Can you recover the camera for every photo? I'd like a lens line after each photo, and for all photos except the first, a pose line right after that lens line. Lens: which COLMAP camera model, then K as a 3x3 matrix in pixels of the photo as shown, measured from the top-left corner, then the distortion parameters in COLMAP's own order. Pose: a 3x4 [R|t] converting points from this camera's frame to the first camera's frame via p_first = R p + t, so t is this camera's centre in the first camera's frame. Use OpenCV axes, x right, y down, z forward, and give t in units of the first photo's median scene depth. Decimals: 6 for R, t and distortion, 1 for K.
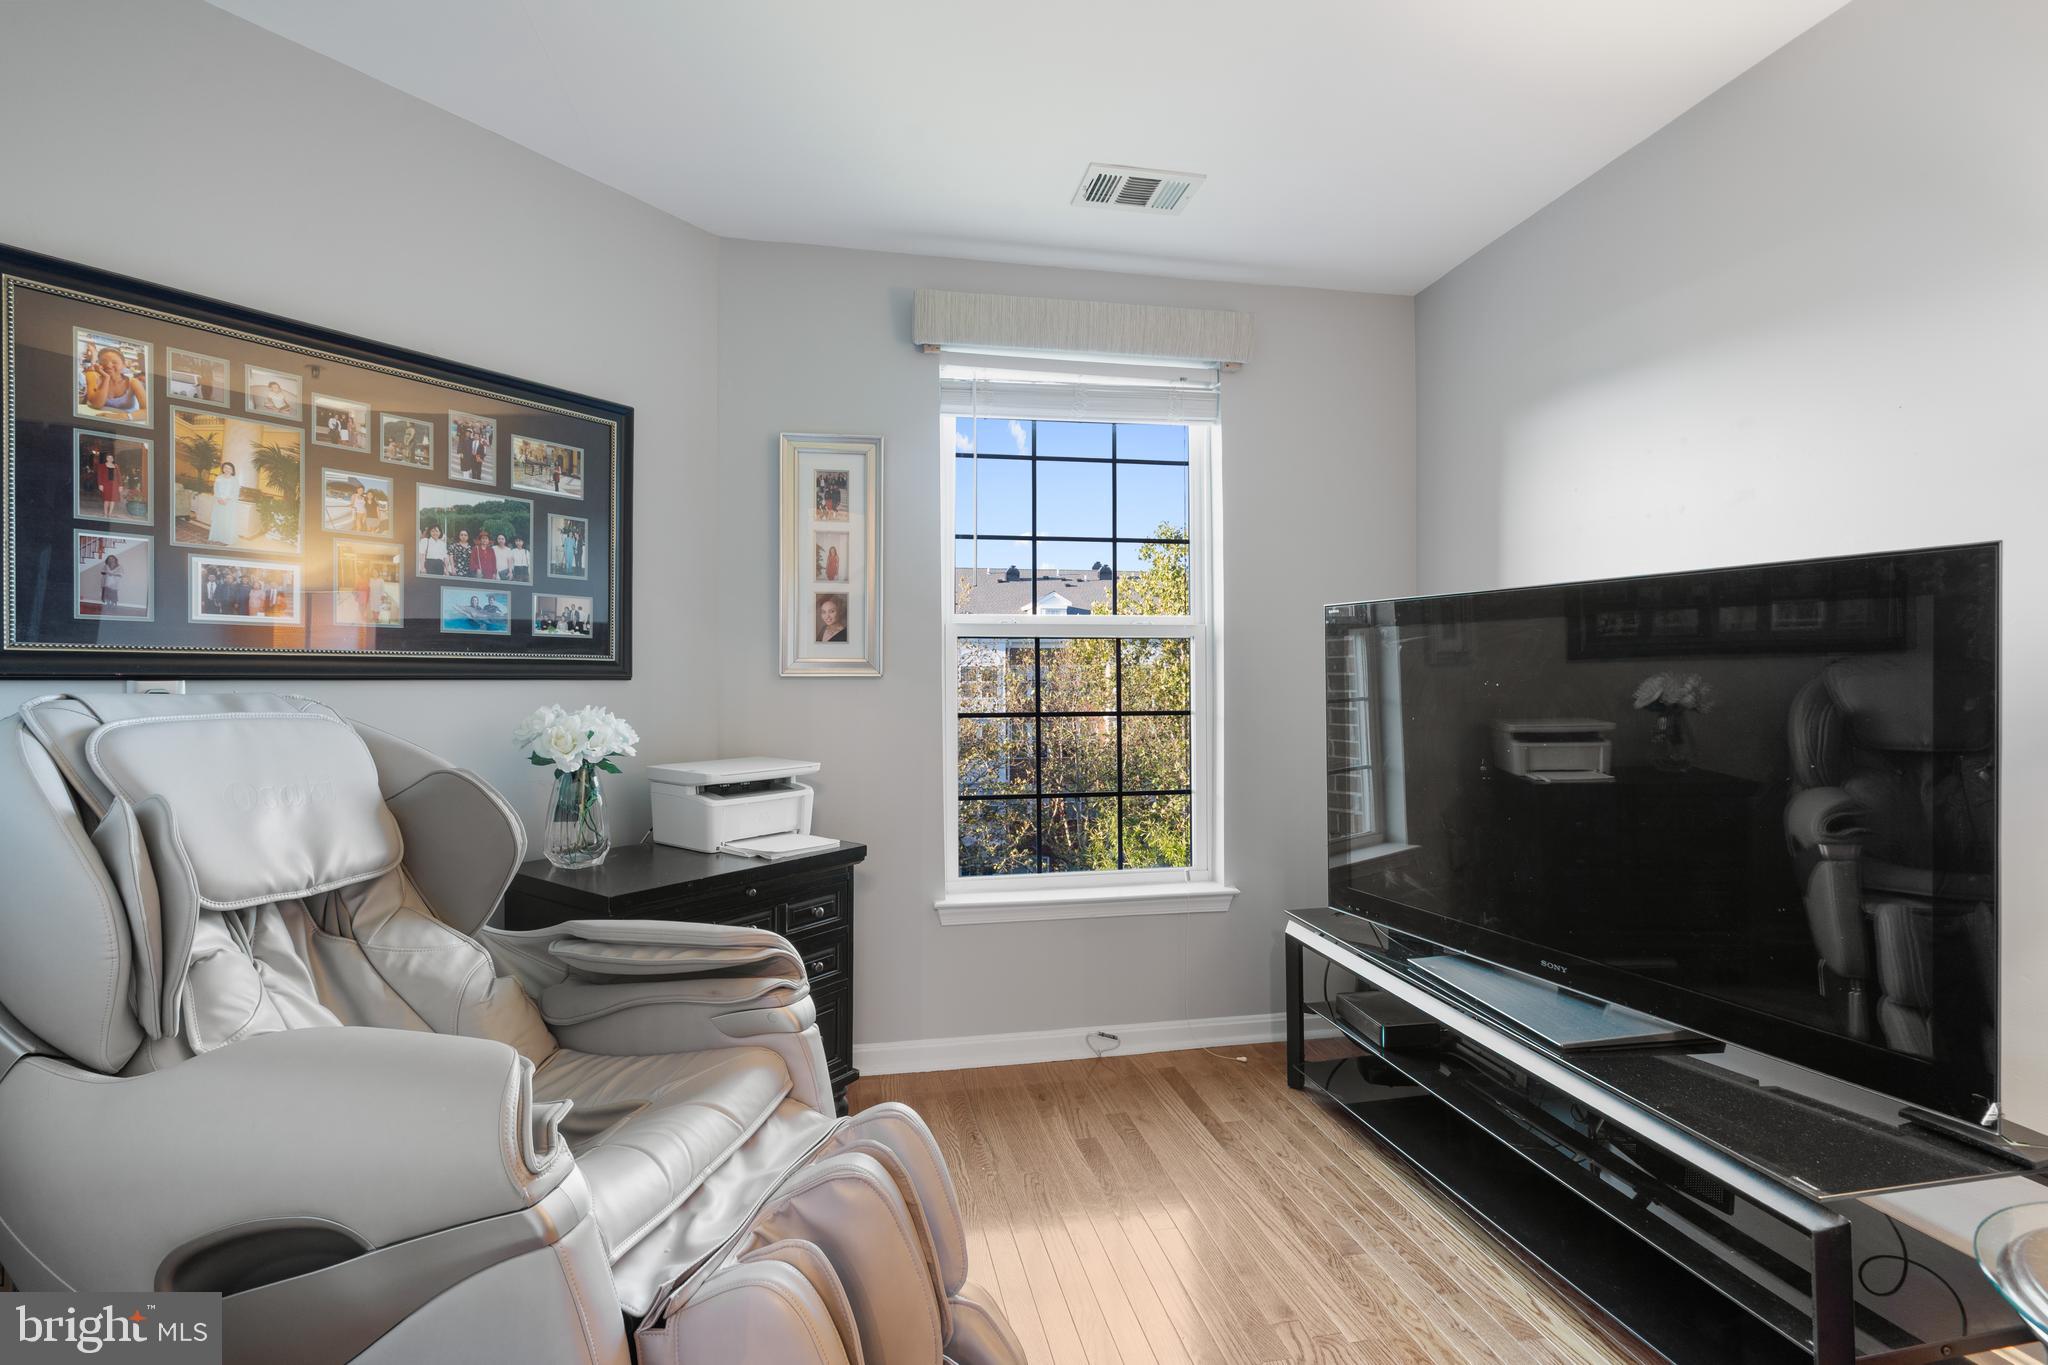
lens RADIAL K [[936.5, 0, 1023.0], [0, 936.5, 683.0], [0, 0, 1]] dist [-0.001137, 0.001044]
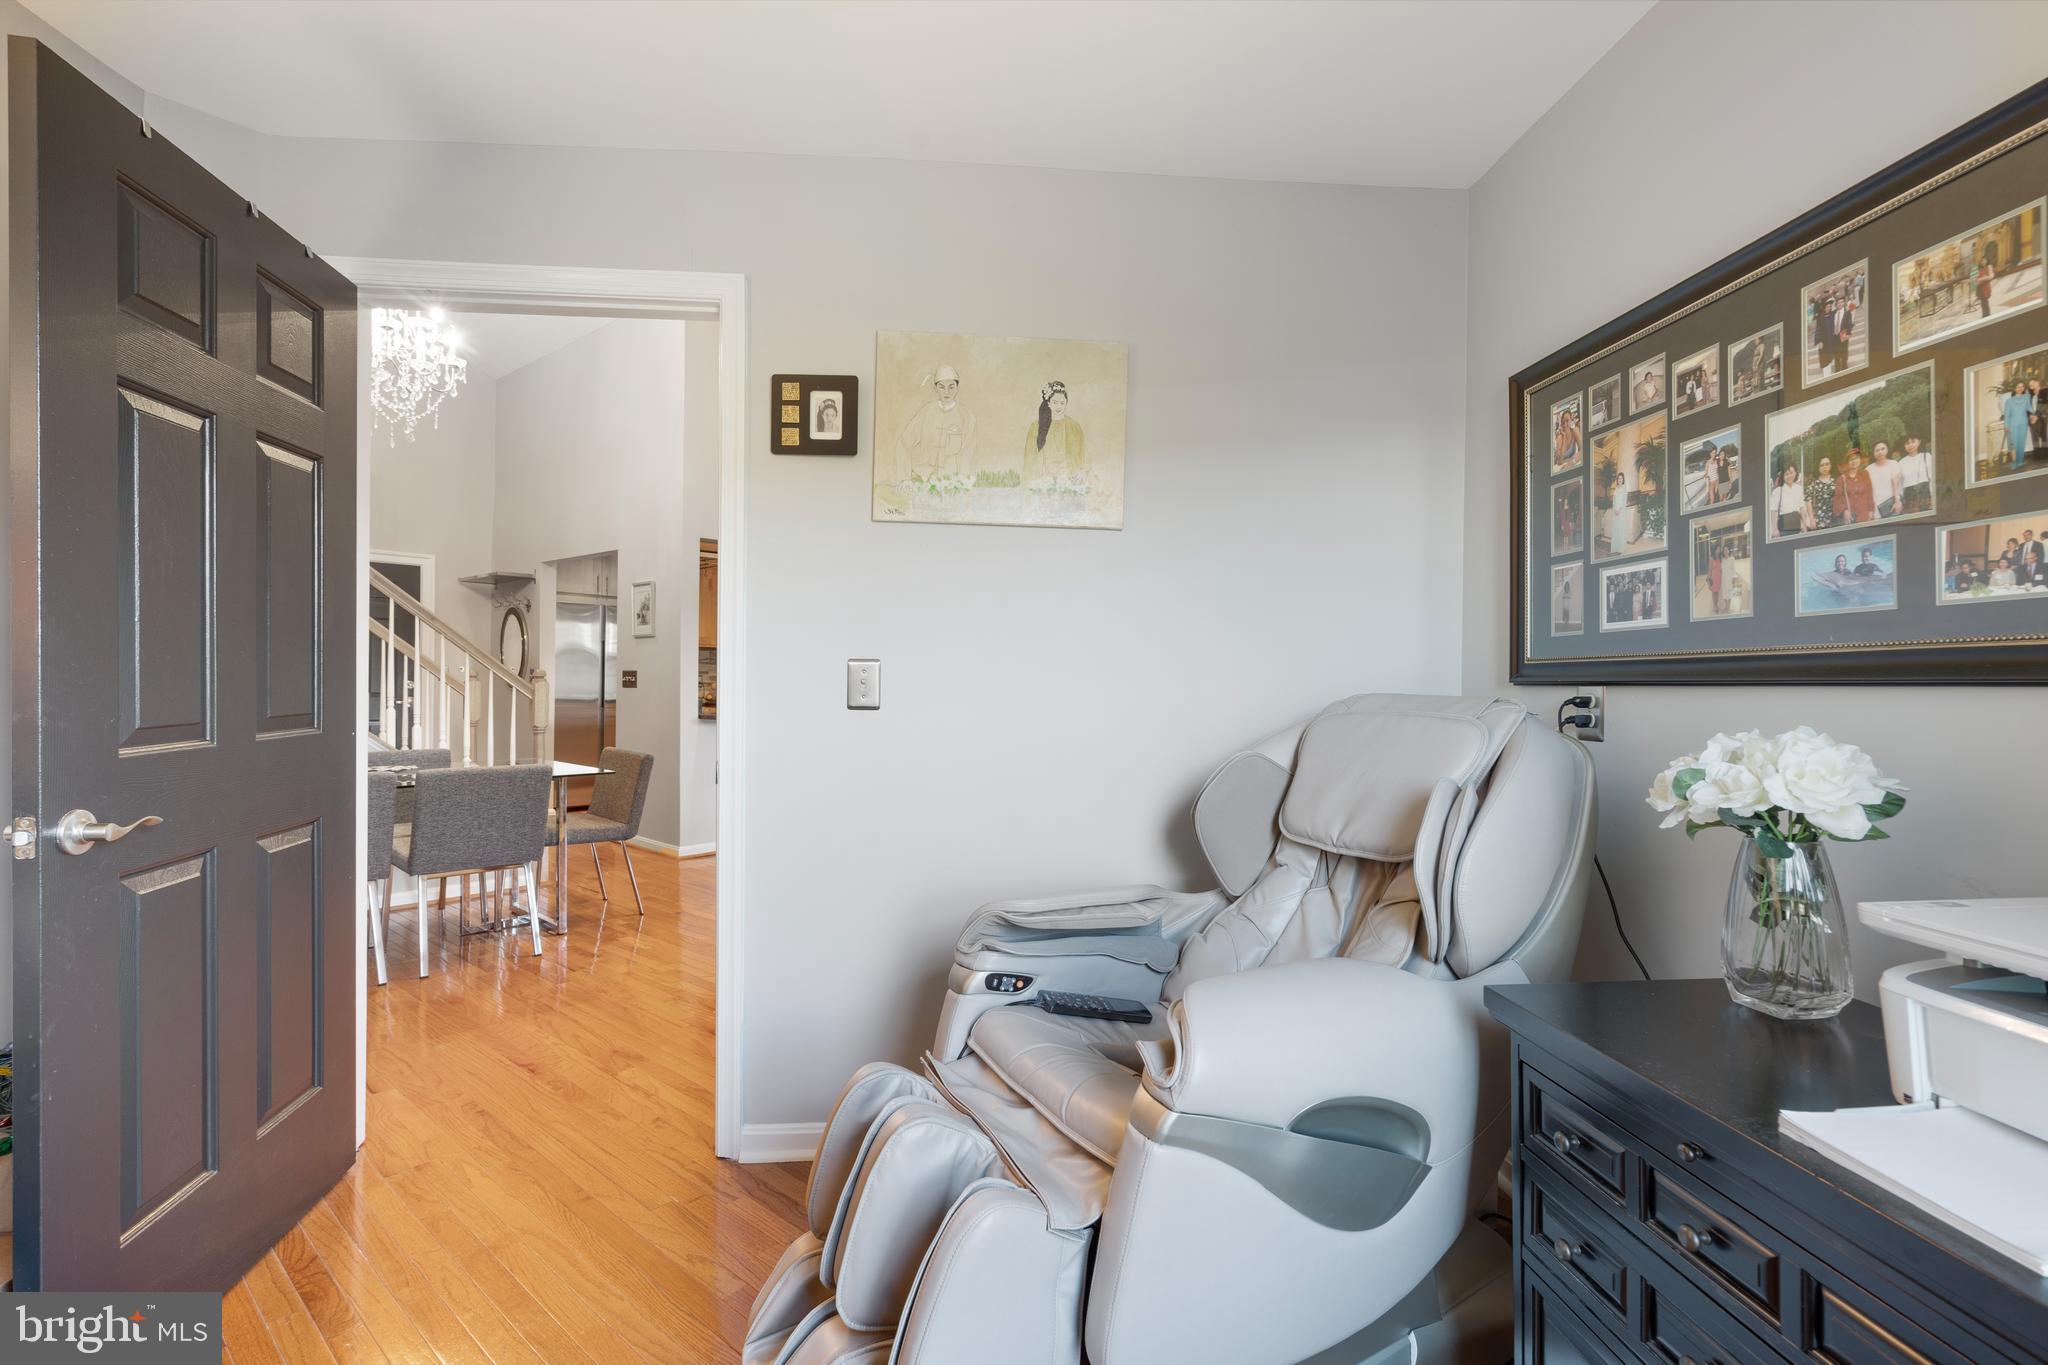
lens RADIAL K [[936.5, 0, 1017.1], [0, 936.5, 679.4], [0, 0, 1]] dist [-0.001137, 0.001044]
pose [[-0.784989, -0.000277, -0.619510, 0.262315], [0.001217, 0.999997, -0.001988, -0.007445], [0.619508, -0.002314, -0.784987, 1.210650]]
